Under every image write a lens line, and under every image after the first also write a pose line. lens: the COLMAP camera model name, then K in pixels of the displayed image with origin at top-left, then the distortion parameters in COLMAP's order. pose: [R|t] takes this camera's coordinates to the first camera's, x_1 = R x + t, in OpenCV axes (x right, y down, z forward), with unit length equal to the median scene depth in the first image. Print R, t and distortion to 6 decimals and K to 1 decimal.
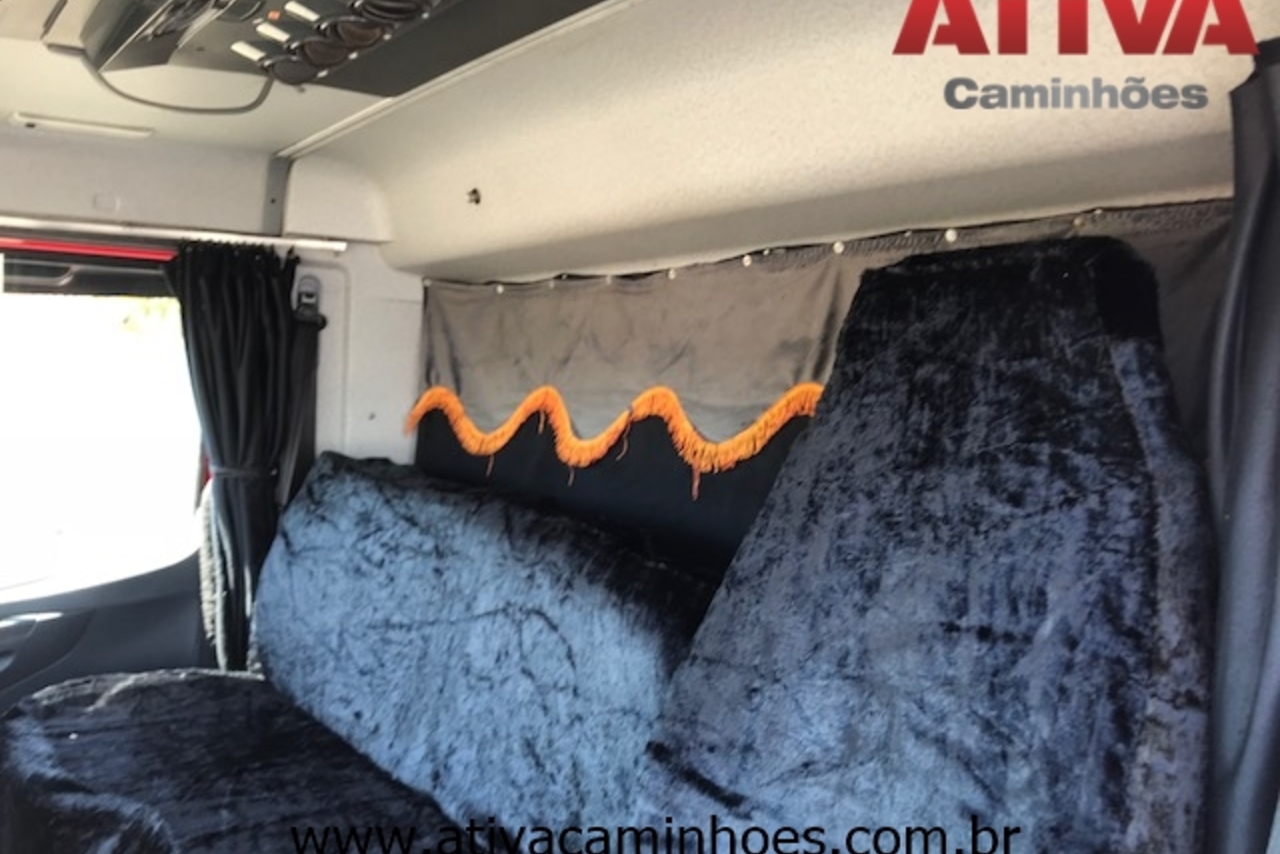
lens RADIAL K [[1073.5, 0, 640.0], [0, 1073.5, 427.0], [0, 0, 1]] dist [0.008831, -0.000772]
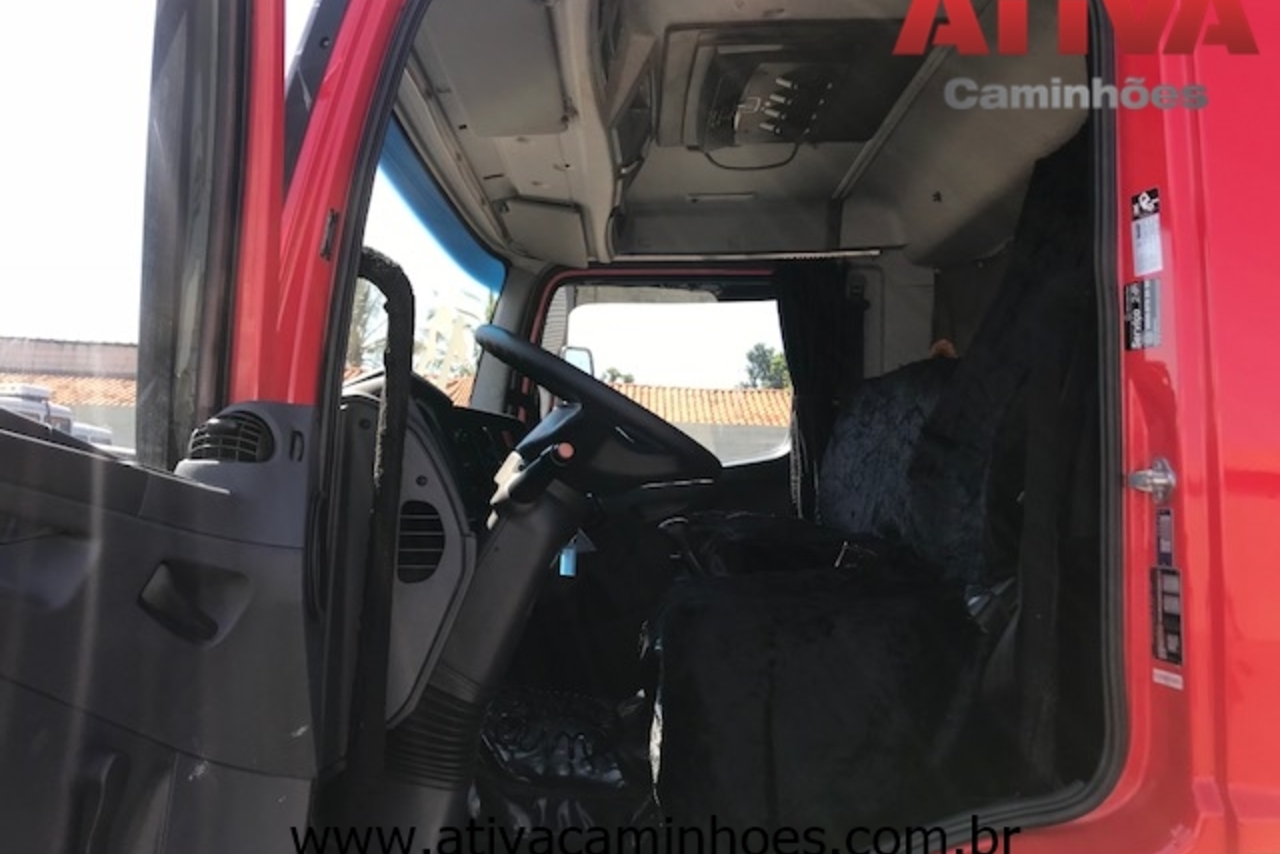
lens RADIAL K [[1073.5, 0, 640.0], [0, 1073.5, 427.0], [0, 0, 1]] dist [0.008831, -0.000772]
pose [[0.796285, -0.050871, -0.602778, 0.367860], [-0.012758, 0.994824, -0.100812, 0.240256], [0.604787, 0.087966, 0.791514, -0.387716]]
